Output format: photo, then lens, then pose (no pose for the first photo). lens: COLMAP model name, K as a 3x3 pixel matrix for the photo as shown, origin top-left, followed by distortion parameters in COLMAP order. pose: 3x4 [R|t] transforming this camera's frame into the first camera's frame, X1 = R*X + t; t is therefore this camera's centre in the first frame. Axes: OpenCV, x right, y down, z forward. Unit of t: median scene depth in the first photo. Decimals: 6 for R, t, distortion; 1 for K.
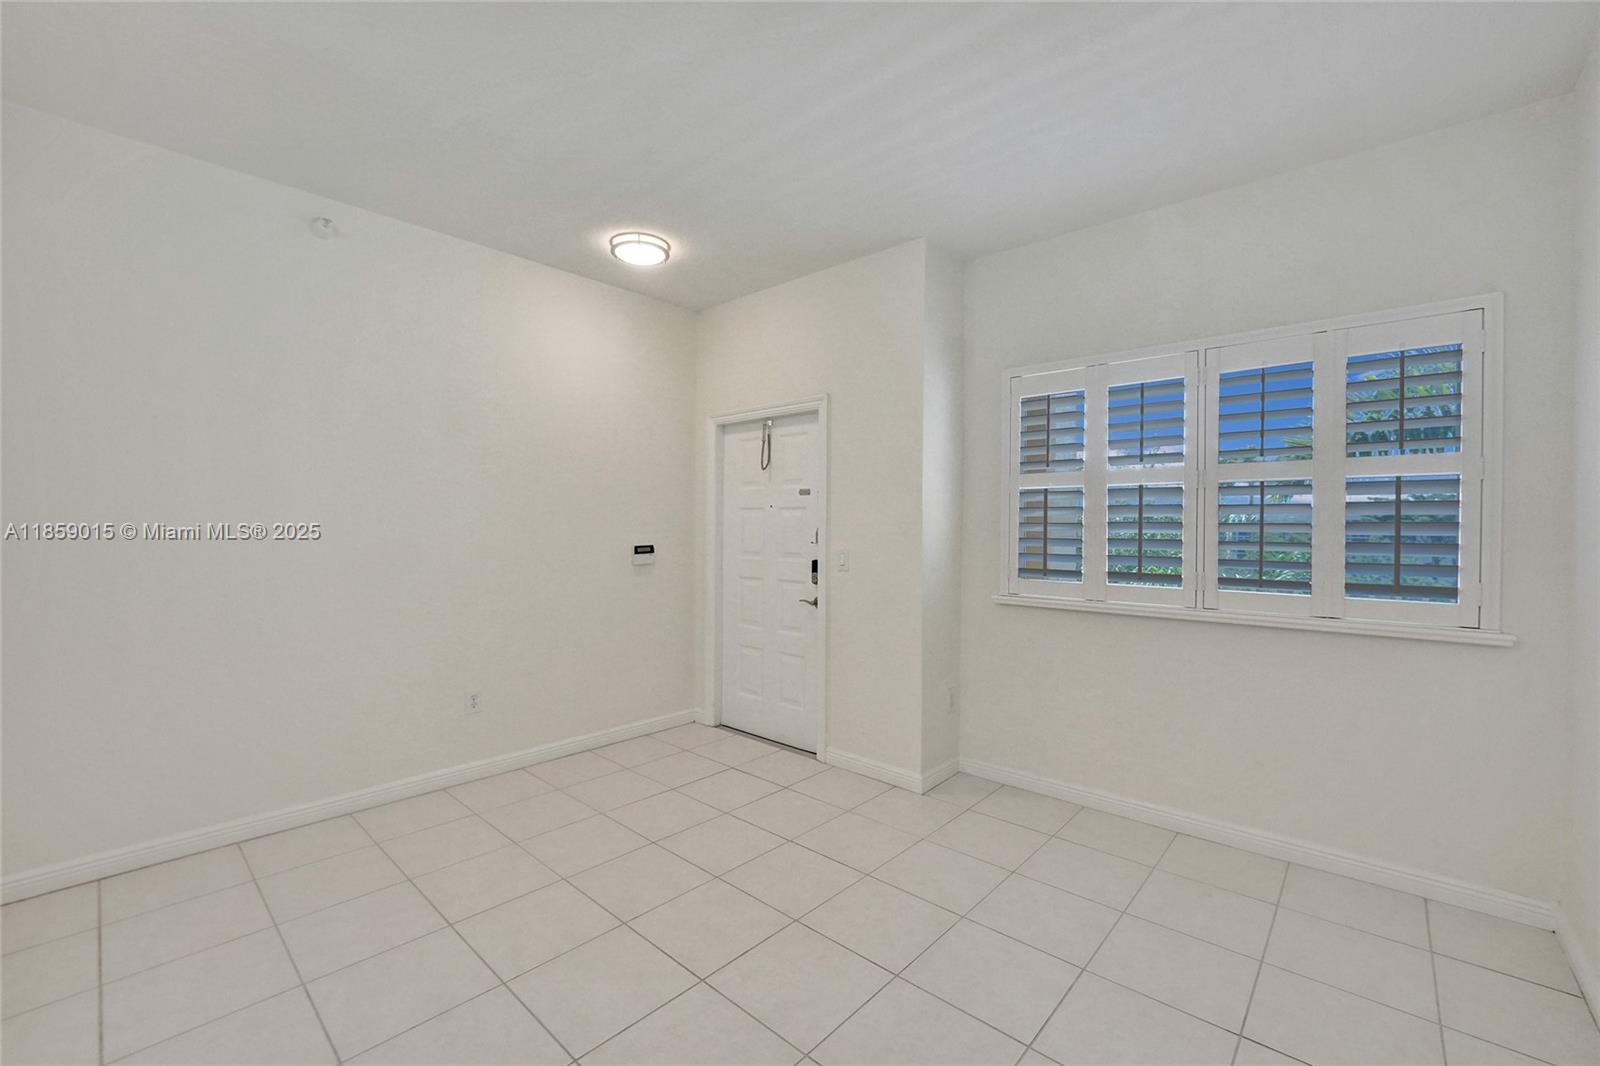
lens RADIAL K [[671.5, 0, 794.8], [0, 671.5, 535.1], [0, 0, 1]] dist [-0.002232, -0.000313]
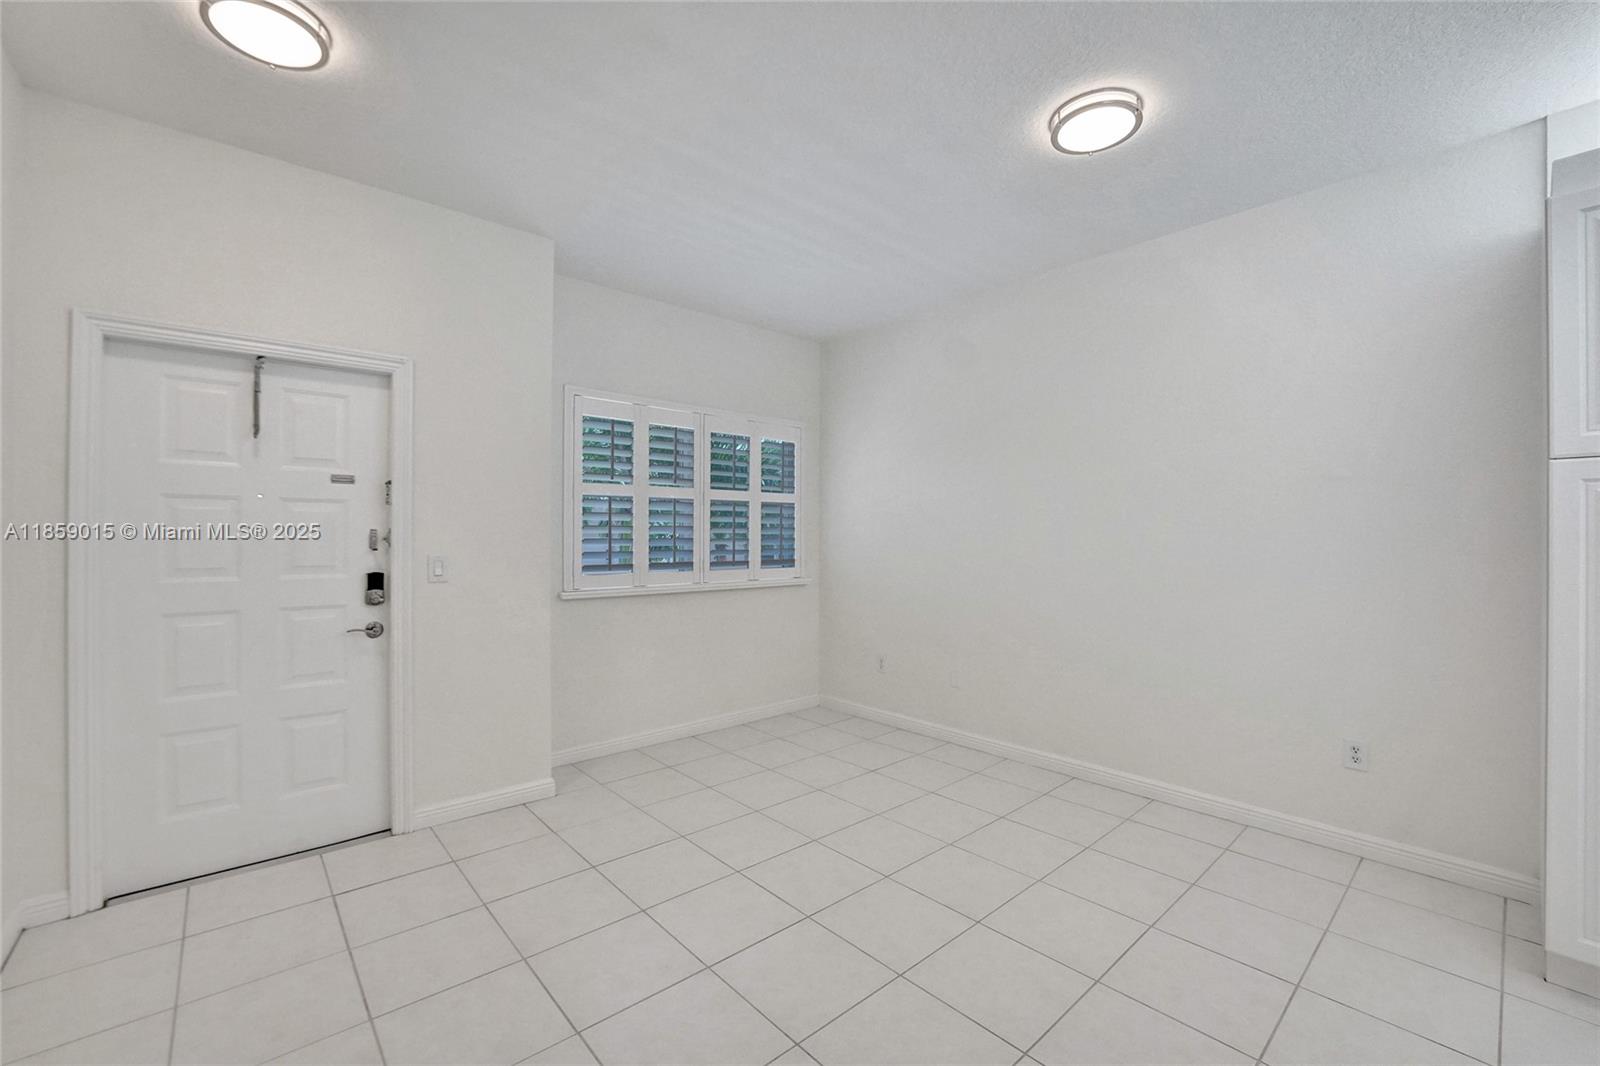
lens RADIAL K [[670.5, 0, 792.7], [0, 670.5, 531.2], [0, 0, 1]] dist [-0.000449, -0.000164]
pose [[0.110226, -0.006895, 0.993883, -0.746078], [0.002139, 0.999975, 0.006700, -0.015075], [-0.993904, 0.001387, 0.110238, 0.522367]]
